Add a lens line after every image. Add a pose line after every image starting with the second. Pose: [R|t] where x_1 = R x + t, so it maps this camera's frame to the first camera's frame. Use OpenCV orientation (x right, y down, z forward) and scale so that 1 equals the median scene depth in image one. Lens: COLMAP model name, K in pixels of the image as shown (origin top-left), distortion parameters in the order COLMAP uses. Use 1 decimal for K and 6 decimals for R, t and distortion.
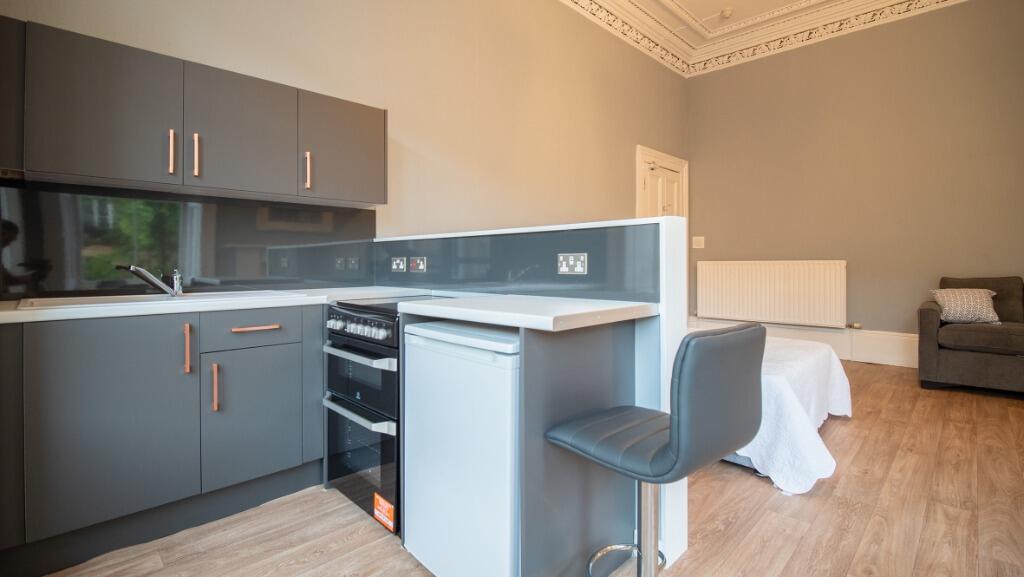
lens RADIAL K [[471.5, 0, 512.5], [0, 471.5, 276.5], [0, 0, 1]] dist [-0.013351, -0.000485]
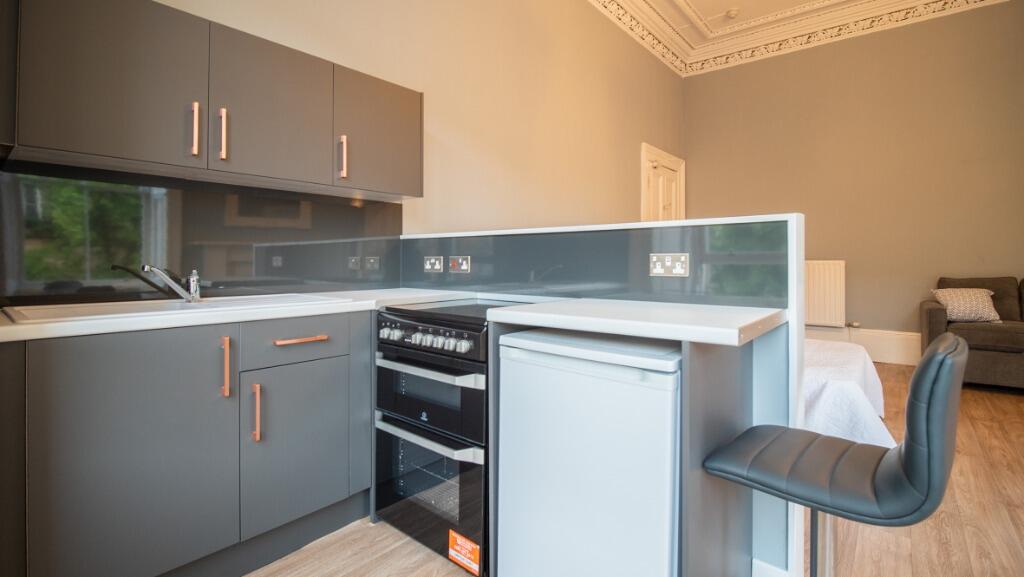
lens RADIAL K [[471.2, 0, 510.8], [0, 471.2, 271.5], [0, 0, 1]] dist [-0.013602, -0.000390]
pose [[0.995959, 0.001106, 0.089802, -0.206718], [-0.000453, 0.999973, -0.007295, -0.005994], [-0.089808, 0.007225, 0.995933, 0.102619]]
